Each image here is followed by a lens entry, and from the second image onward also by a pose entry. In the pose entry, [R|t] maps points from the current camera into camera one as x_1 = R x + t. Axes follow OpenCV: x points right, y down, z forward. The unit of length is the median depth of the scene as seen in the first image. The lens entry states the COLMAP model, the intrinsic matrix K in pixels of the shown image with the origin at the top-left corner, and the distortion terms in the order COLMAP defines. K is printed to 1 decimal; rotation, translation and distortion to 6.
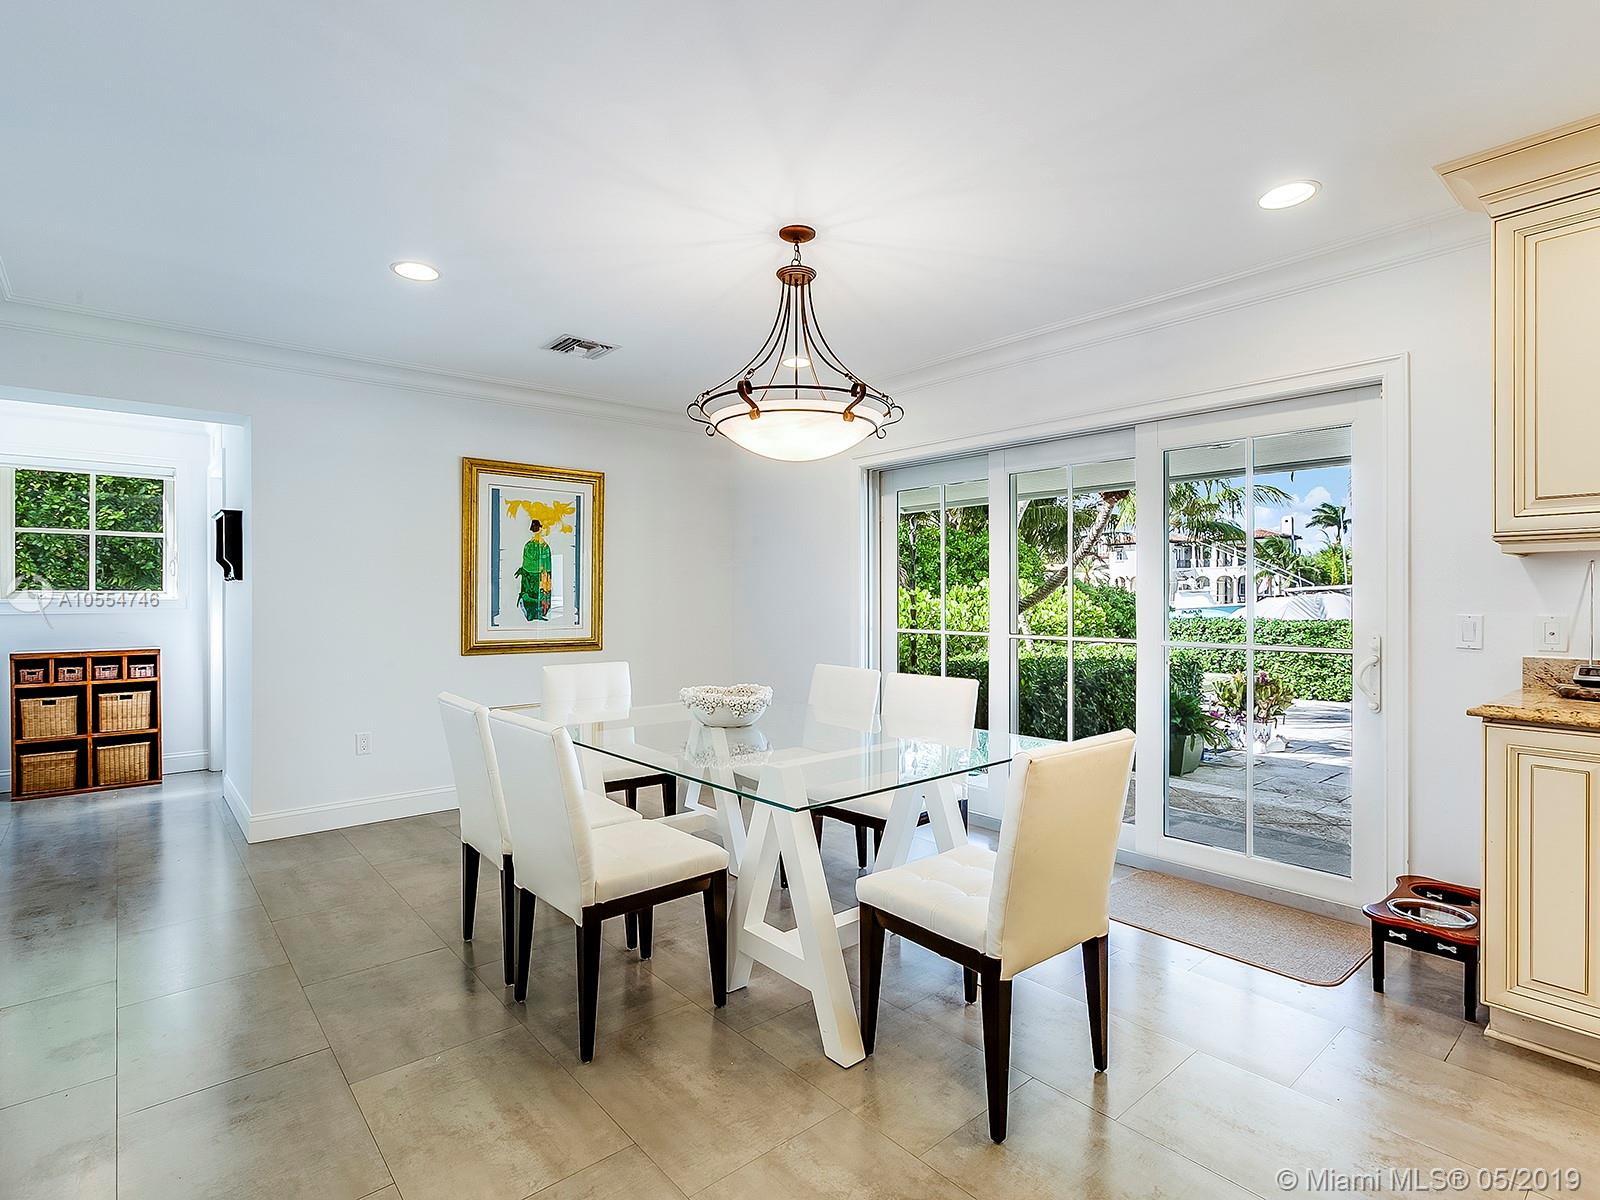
lens RADIAL K [[808.4, 0, 798.9], [0, 808.4, 591.5], [0, 0, 1]] dist [-0.000068, 0.000098]
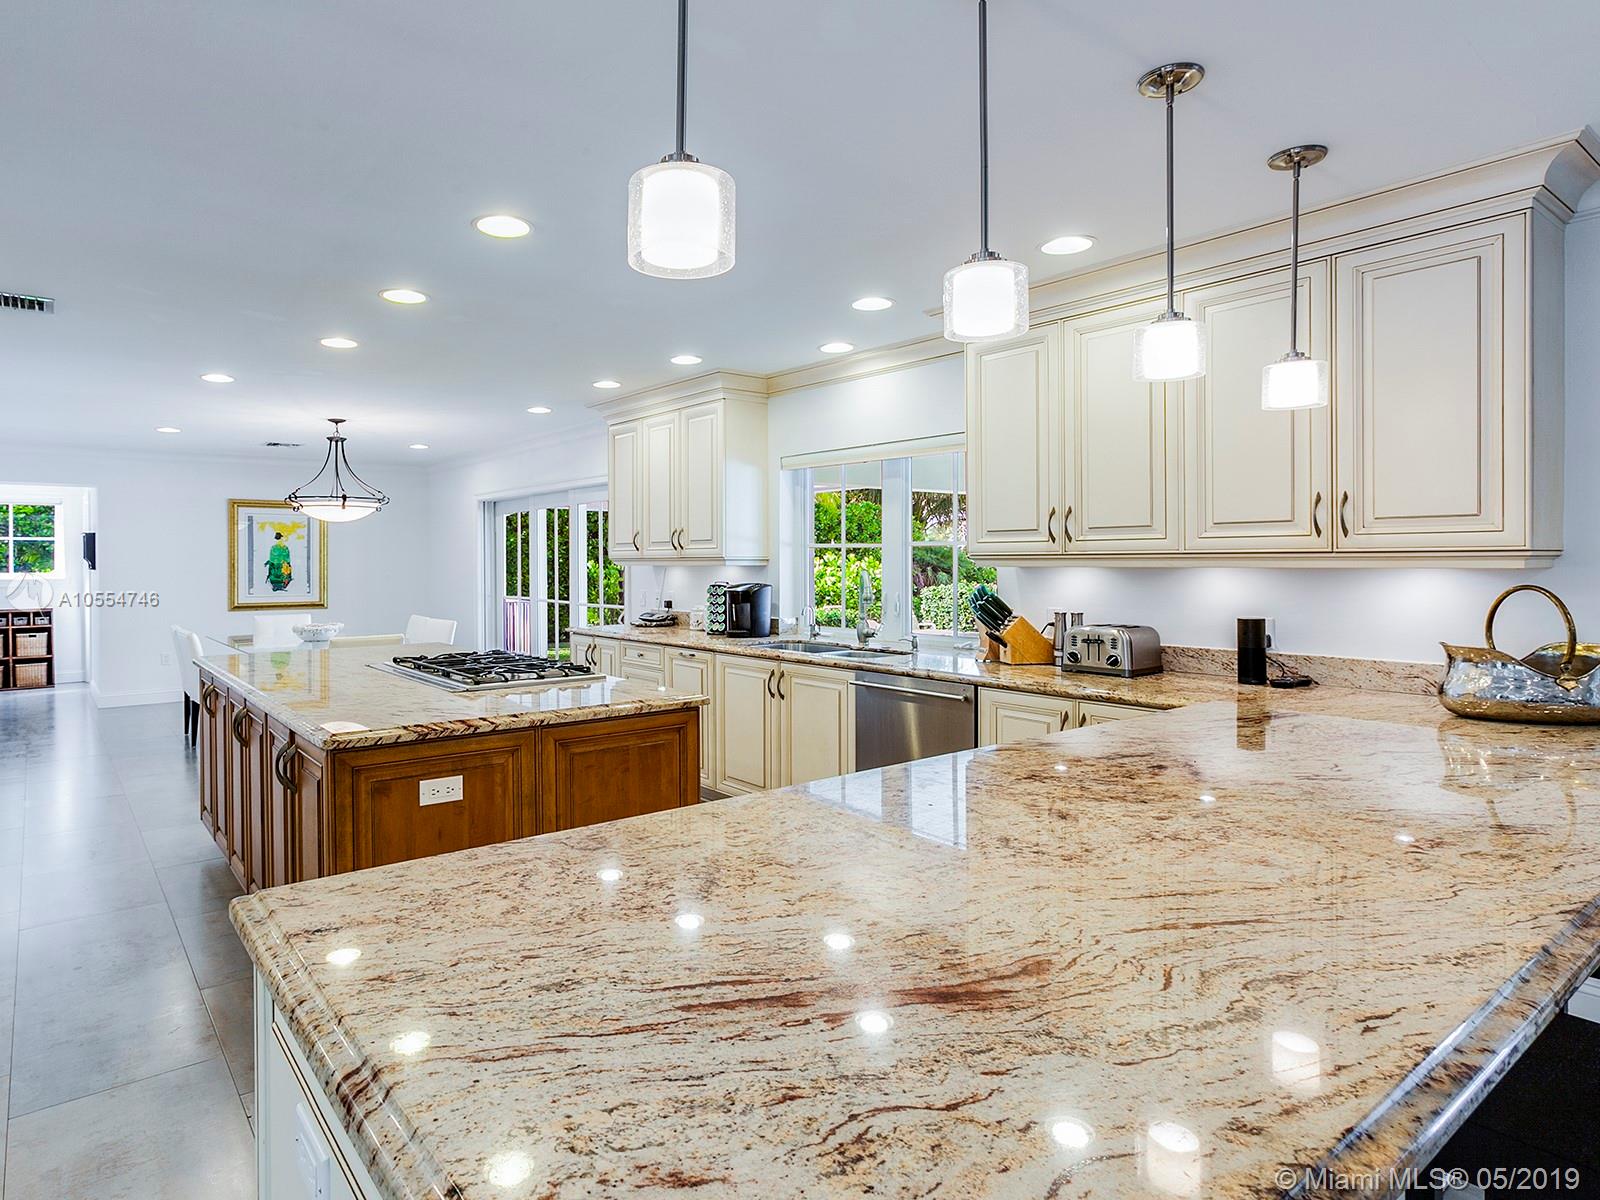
lens RADIAL K [[965.0, 0, 907.2], [0, 965.0, 566.8], [0, 0, 1]] dist [-0.003640, -0.000526]
pose [[0.998874, 0.001480, 0.047423, 0.918681], [-0.002020, 0.999934, 0.011345, -0.042232], [-0.047404, -0.011428, 0.998810, -1.117298]]
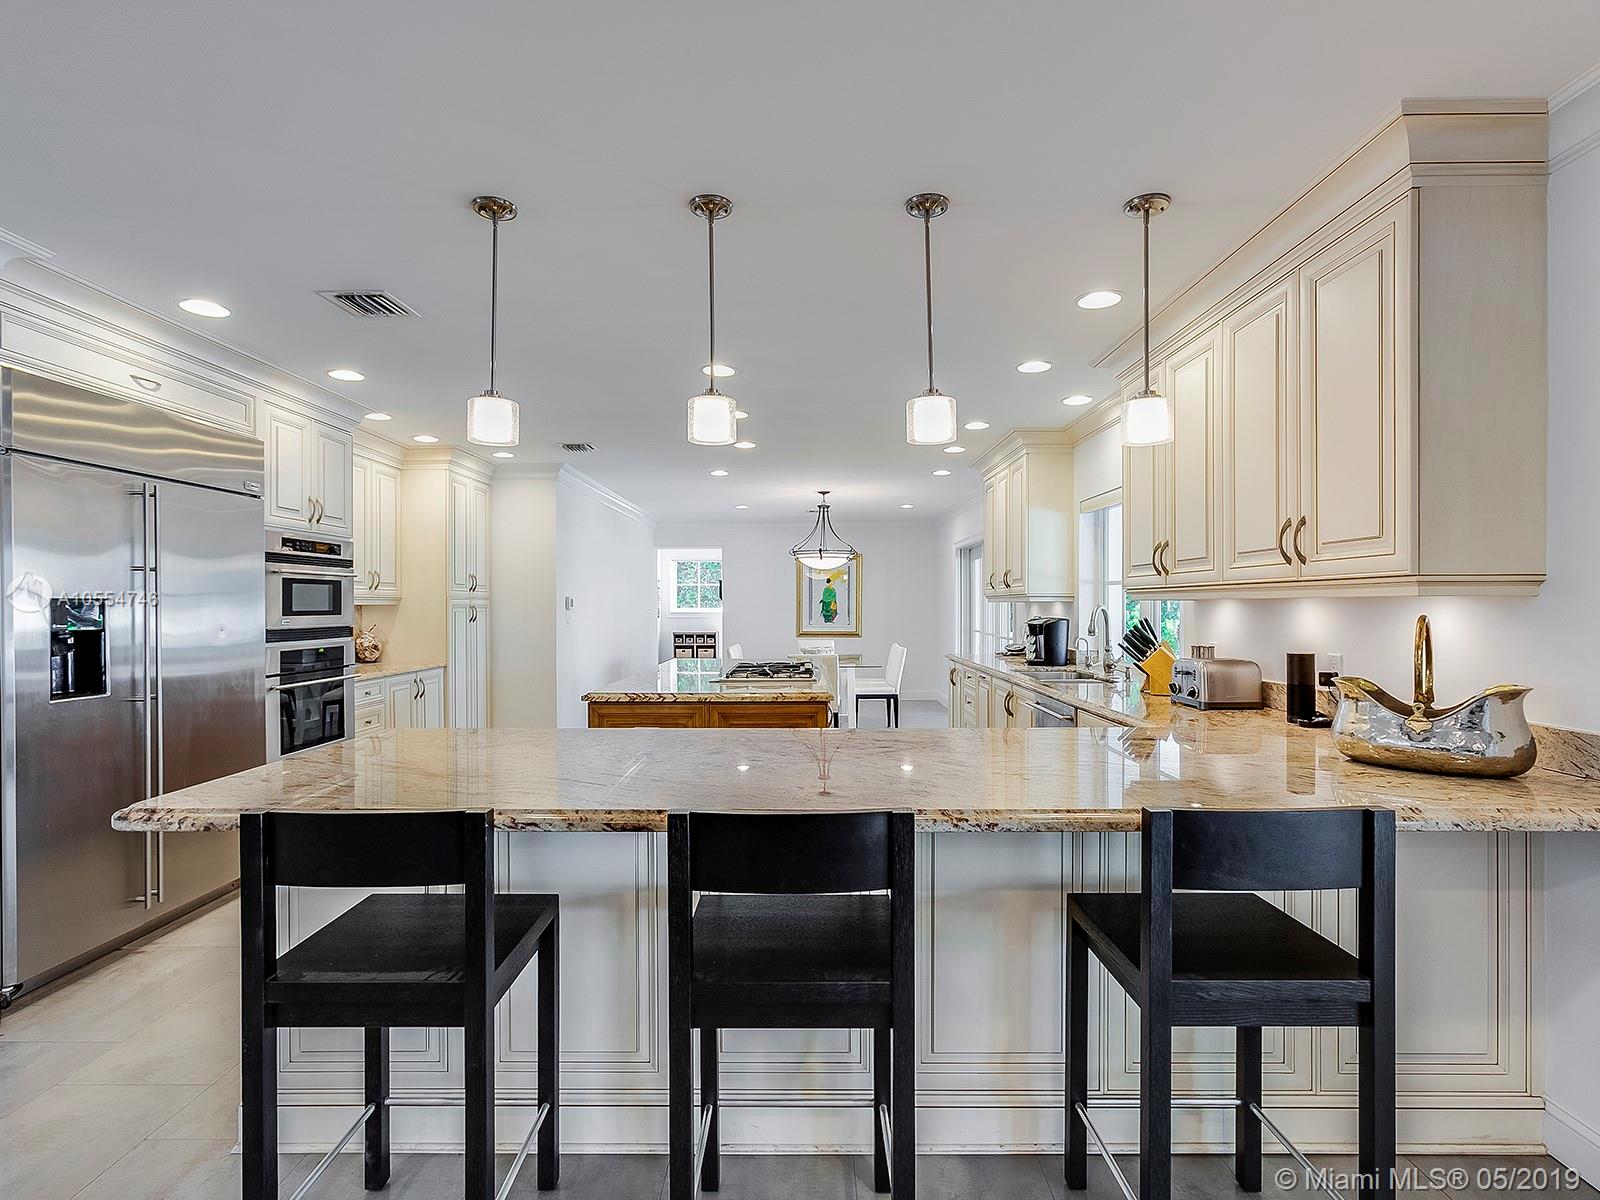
lens RADIAL K [[1046.0, 0, 858.7], [0, 1046.0, 606.7], [0, 0, 1]] dist [-0.003056, -0.000850]
pose [[0.767175, 0.004929, -0.641419, 1.618507], [-0.000208, 0.999972, 0.007435, -0.030885], [0.641438, -0.005571, 0.767155, -1.188224]]
